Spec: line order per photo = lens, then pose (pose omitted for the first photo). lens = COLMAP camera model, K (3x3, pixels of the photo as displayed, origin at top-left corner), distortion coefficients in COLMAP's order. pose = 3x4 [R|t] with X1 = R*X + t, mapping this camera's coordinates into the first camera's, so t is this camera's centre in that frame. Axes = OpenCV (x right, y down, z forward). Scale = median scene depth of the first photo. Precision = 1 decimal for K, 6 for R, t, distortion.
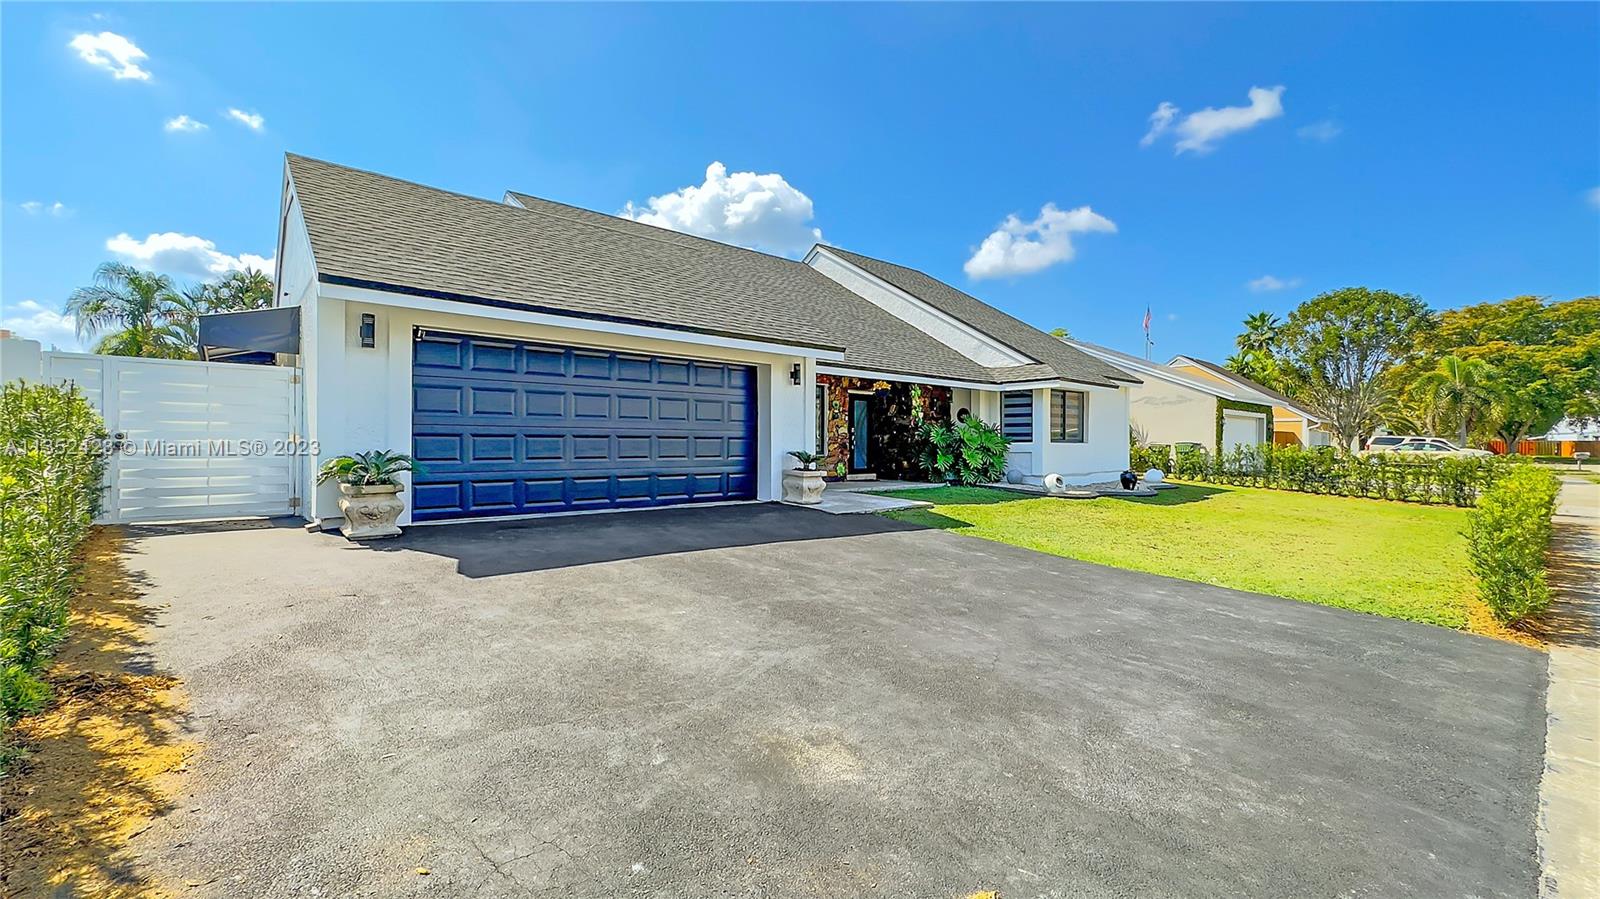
lens RADIAL K [[645.4, 0, 792.0], [0, 645.4, 453.8], [0, 0, 1]] dist [-0.001318, -0.000096]
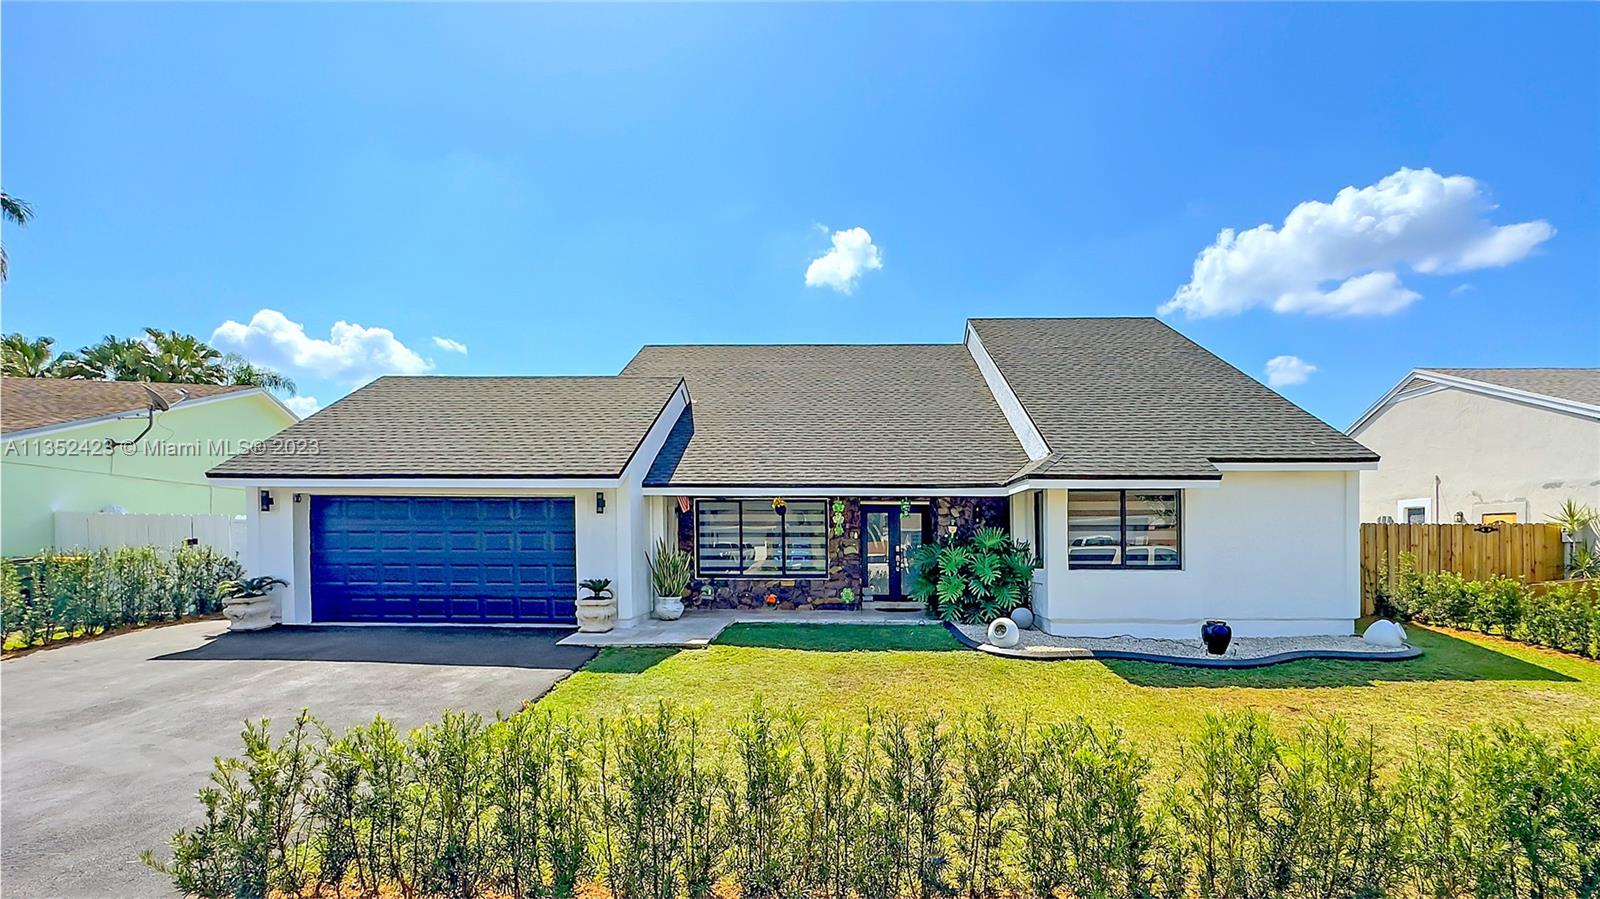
lens RADIAL K [[645.4, 0, 792.0], [0, 645.4, 453.8], [0, 0, 1]] dist [-0.001318, -0.000096]
pose [[0.737192, -0.100236, -0.668207, 0.936848], [-0.009713, 0.987261, -0.158812, -0.039096], [0.675614, 0.123565, 0.726827, 0.446938]]
